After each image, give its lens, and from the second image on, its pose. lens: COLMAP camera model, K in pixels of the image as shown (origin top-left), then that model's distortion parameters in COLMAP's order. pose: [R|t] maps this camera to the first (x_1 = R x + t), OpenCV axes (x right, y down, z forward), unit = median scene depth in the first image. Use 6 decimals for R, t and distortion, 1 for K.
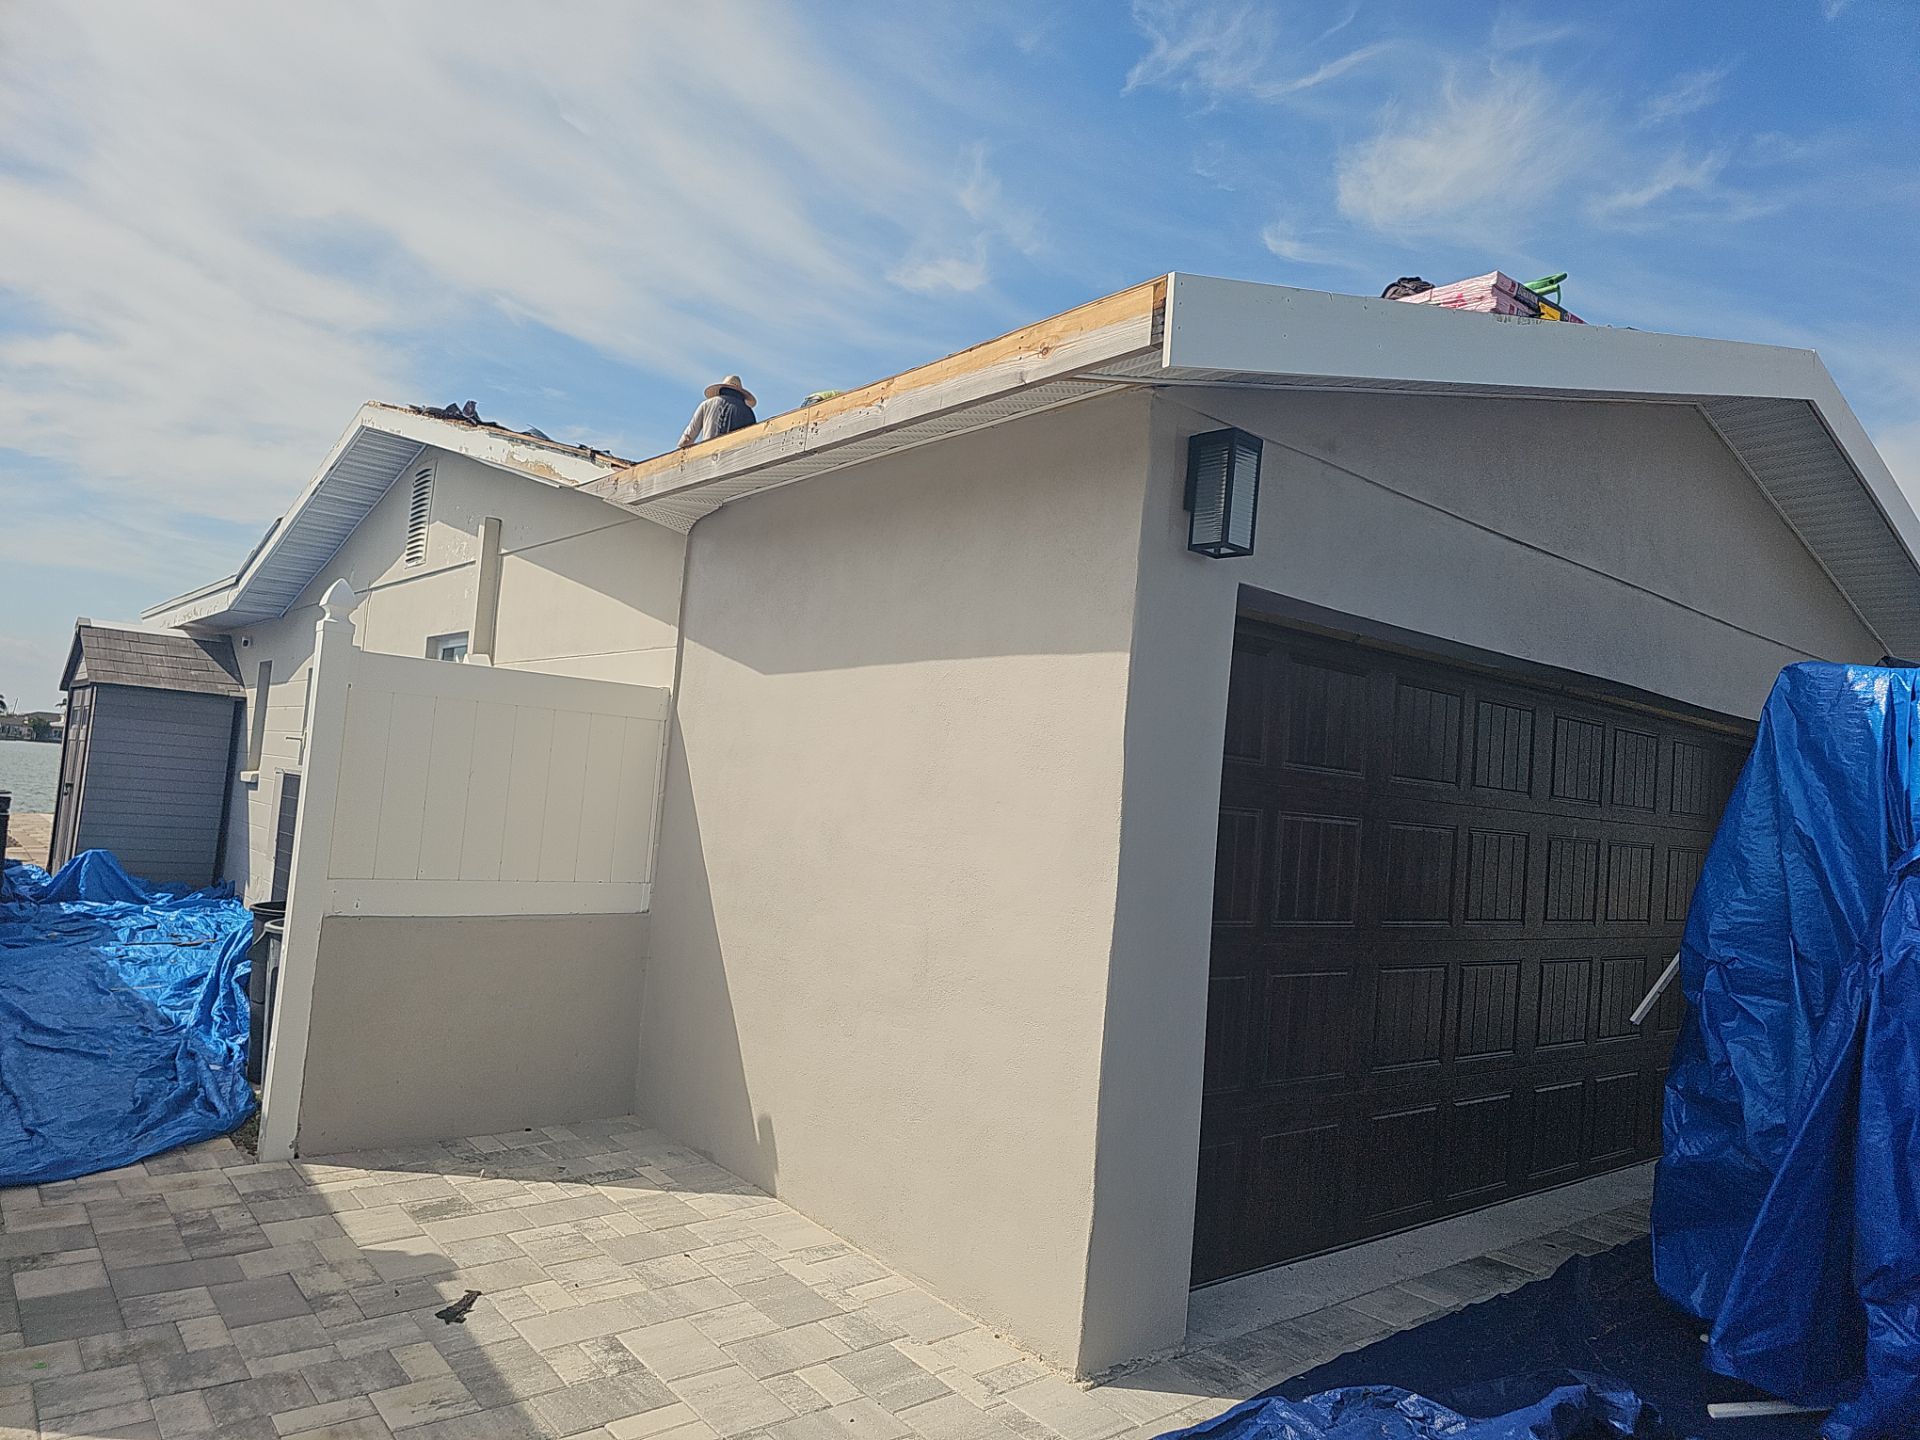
lens RADIAL K [[1260.8, 0, 1001.0], [0, 1260.8, 723.8], [0, 0, 1]] dist [0.062208, -0.052388]
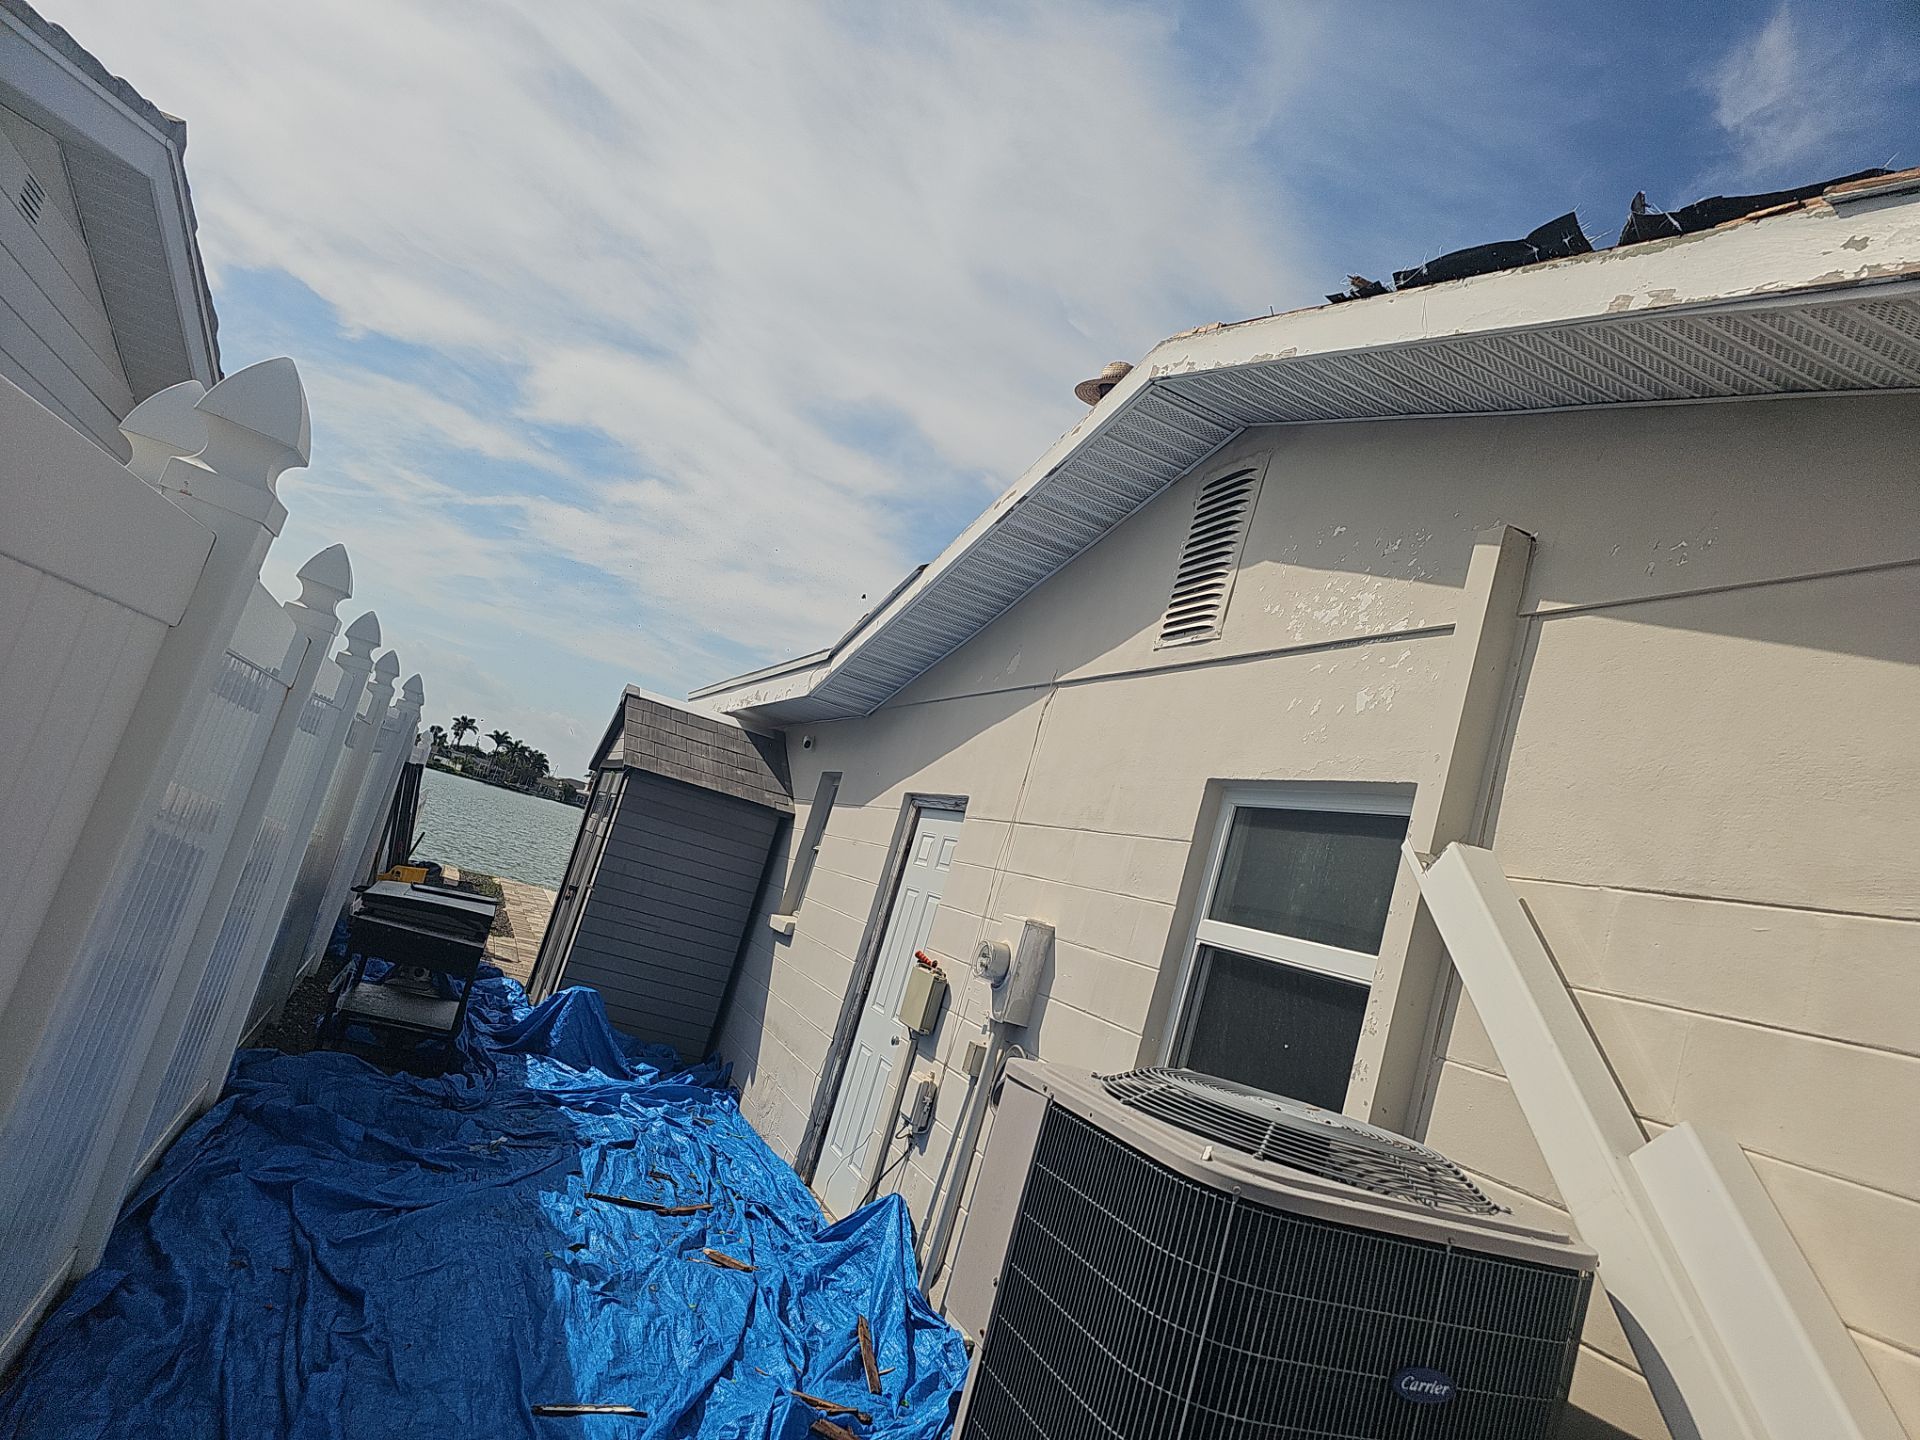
lens RADIAL K [[1194.6, 0, 995.0], [0, 1194.6, 763.0], [0, 0, 1]] dist [0.156199, -0.158320]
pose [[0.939878, 0.145796, -0.308824, -0.260959], [-0.178720, 0.980560, -0.080996, -0.014088], [0.291012, 0.131320, 0.947664, 0.354711]]
